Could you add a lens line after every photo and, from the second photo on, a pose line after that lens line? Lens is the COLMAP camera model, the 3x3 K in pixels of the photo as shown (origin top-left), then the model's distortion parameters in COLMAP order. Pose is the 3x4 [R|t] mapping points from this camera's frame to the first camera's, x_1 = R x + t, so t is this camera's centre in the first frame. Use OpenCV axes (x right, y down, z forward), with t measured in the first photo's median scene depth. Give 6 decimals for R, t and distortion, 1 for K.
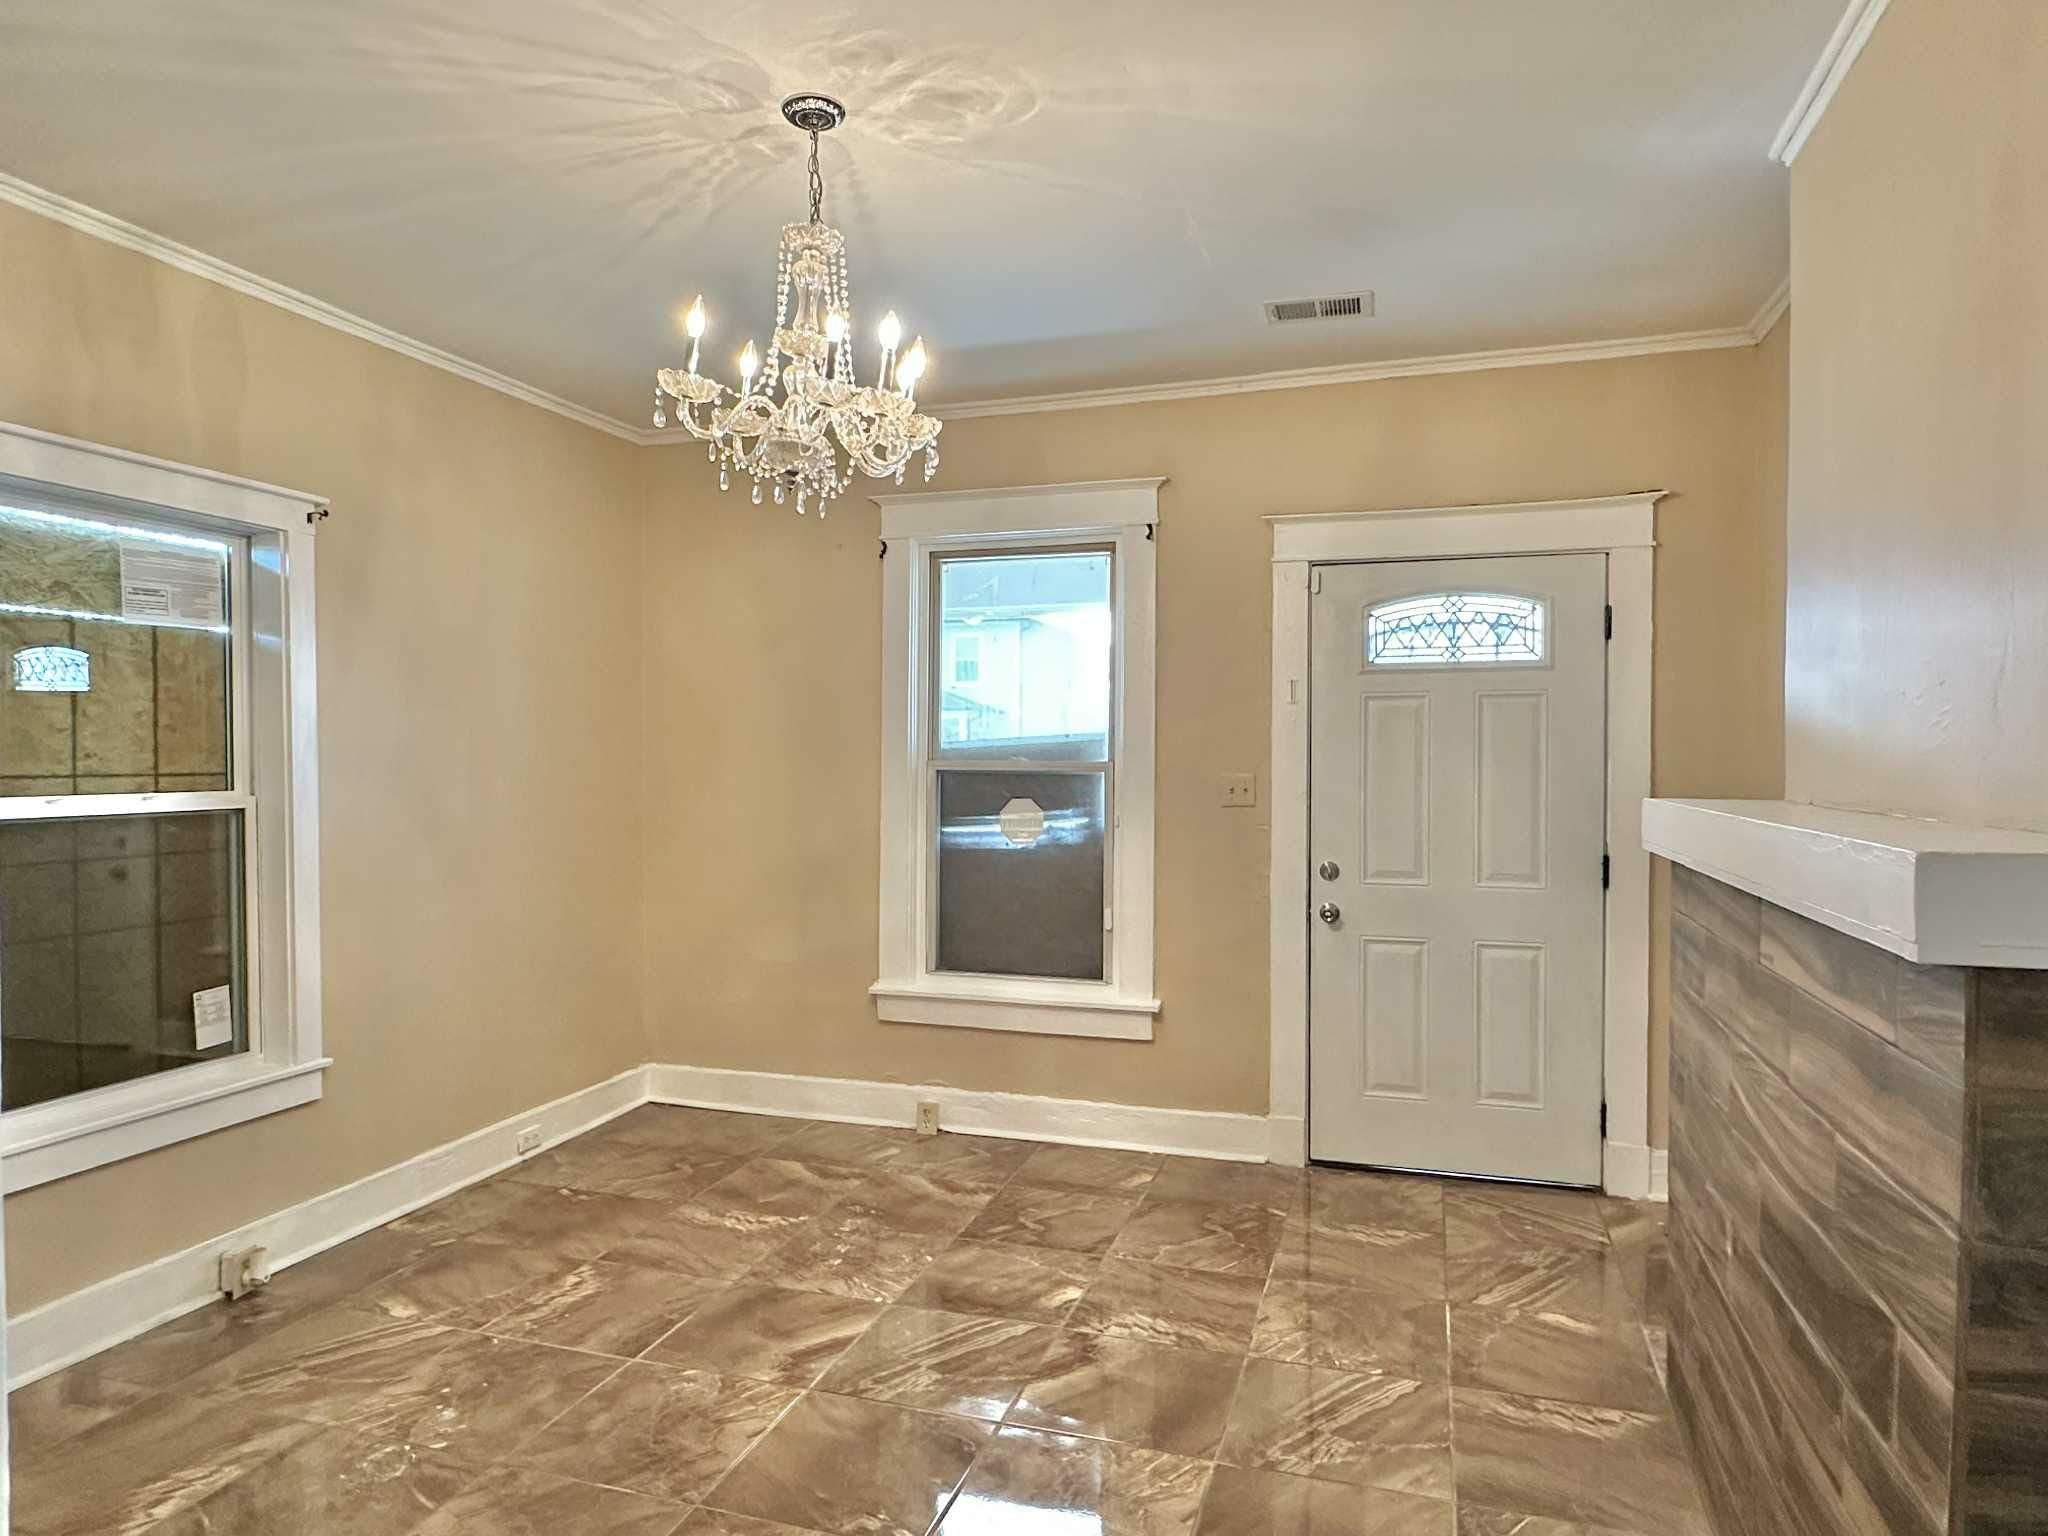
lens RADIAL K [[1258.0, 0, 1024.0], [0, 1258.0, 768.0], [0, 0, 1]] dist [-0.000208, -0.000320]
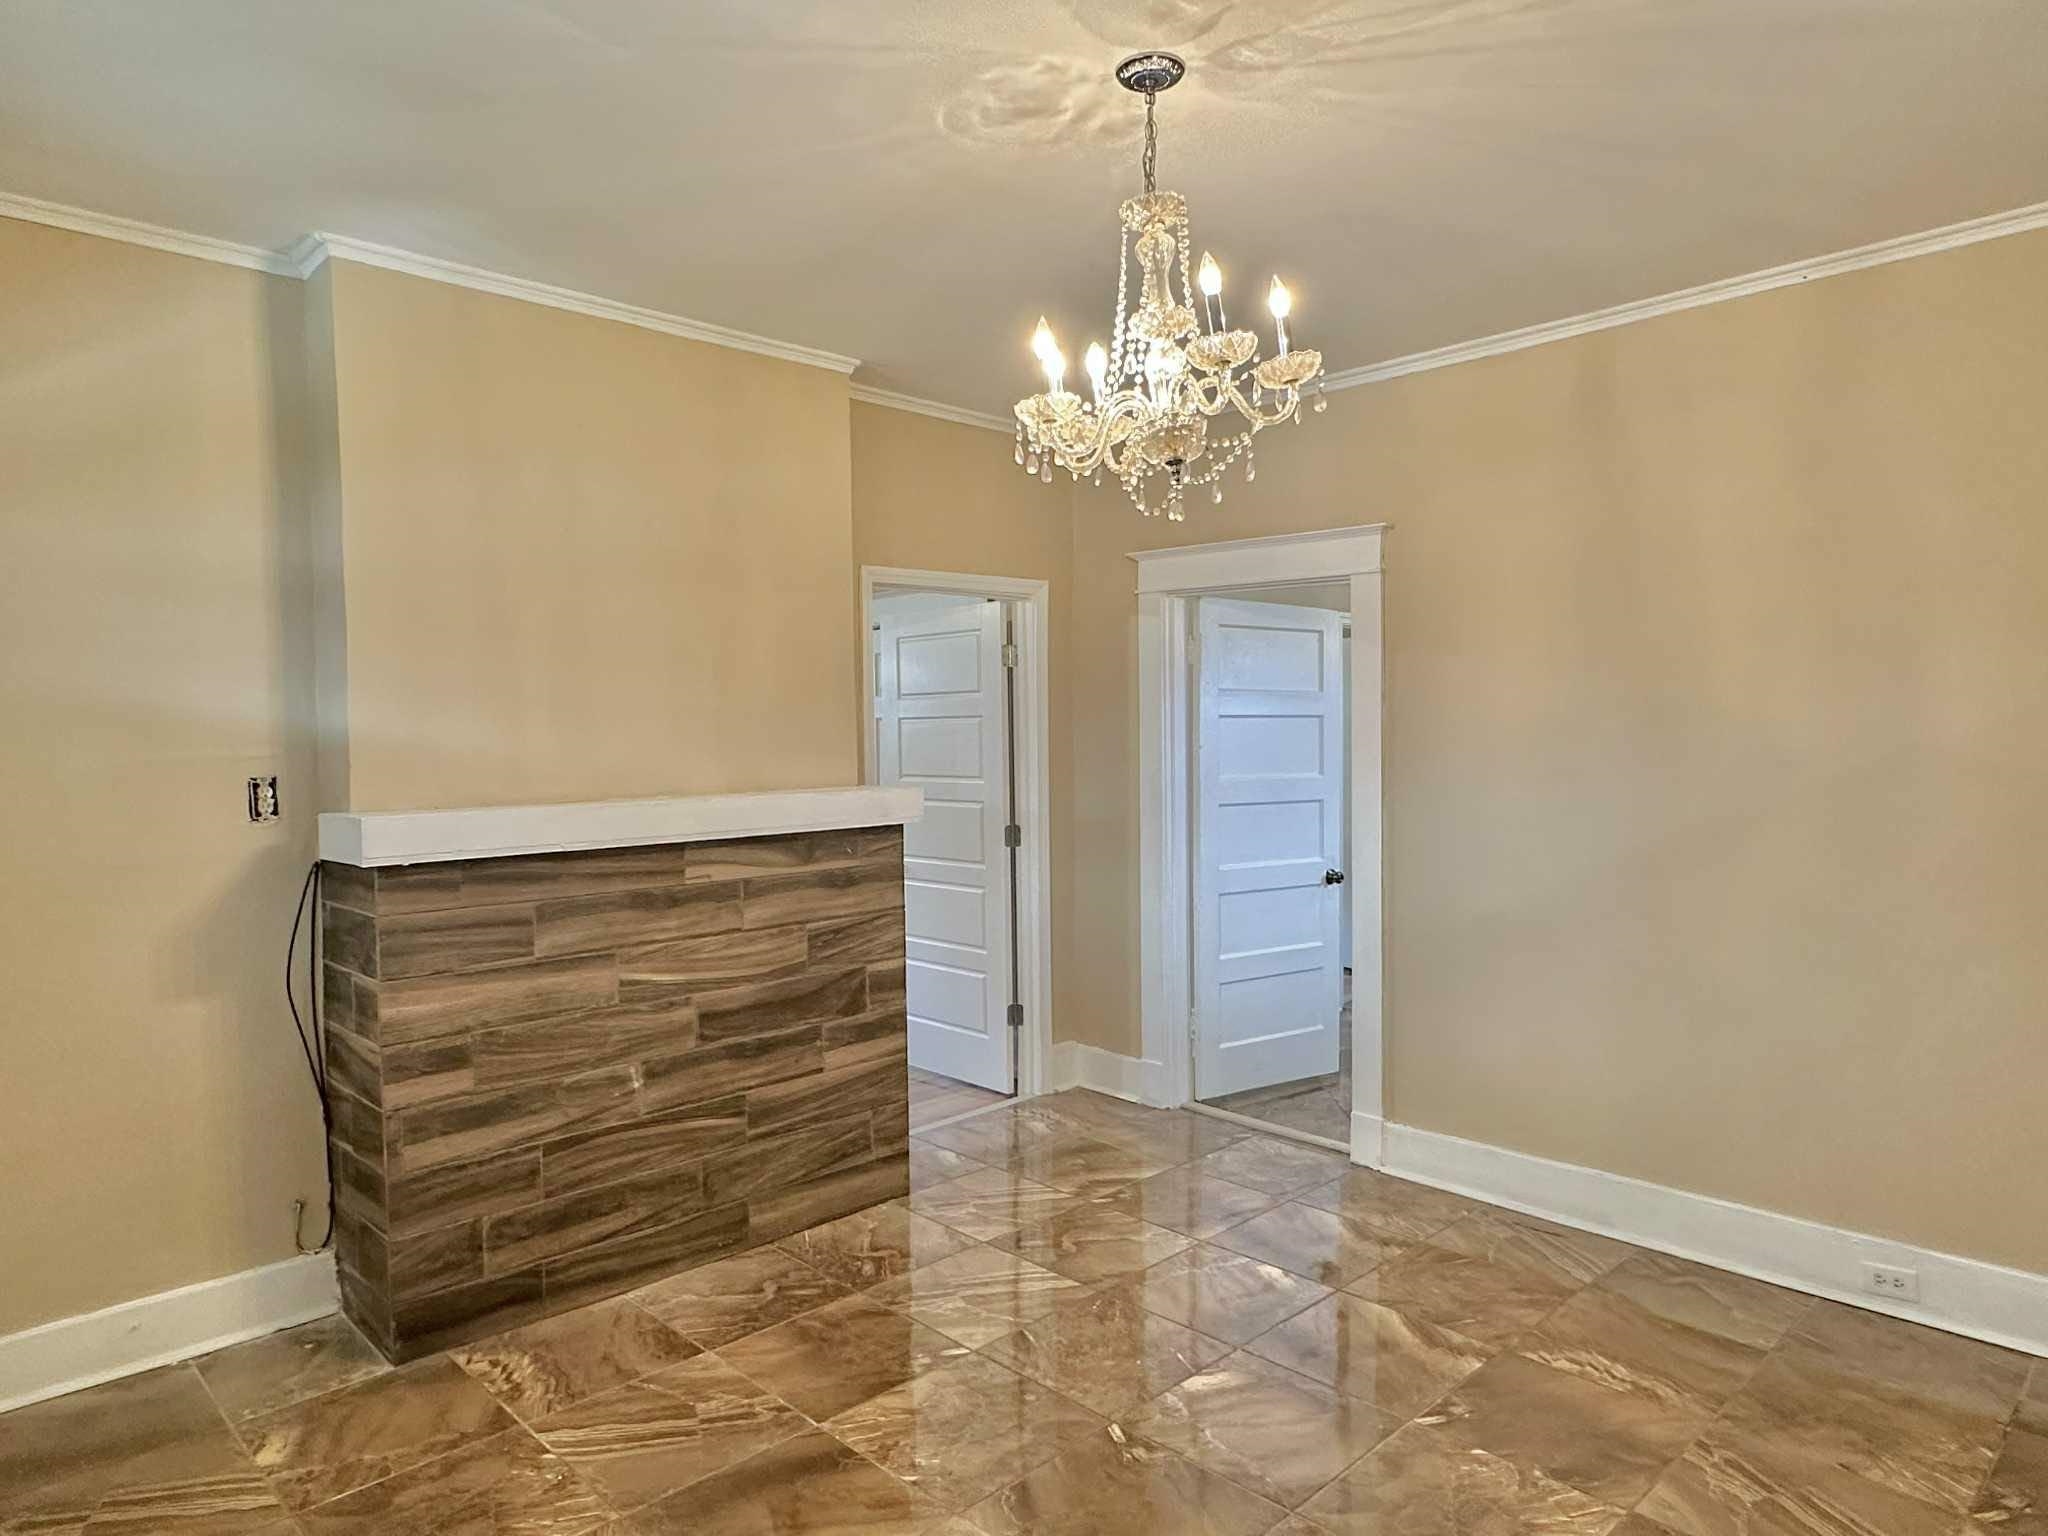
lens RADIAL K [[1258.0, 0, 1024.0], [0, 1258.0, 768.0], [0, 0, 1]] dist [-0.000208, -0.000320]
pose [[-0.881676, -0.005255, 0.471825, -0.515135], [0.017335, 0.998902, 0.043519, -0.058545], [-0.471536, 0.046549, -0.880617, 1.855881]]
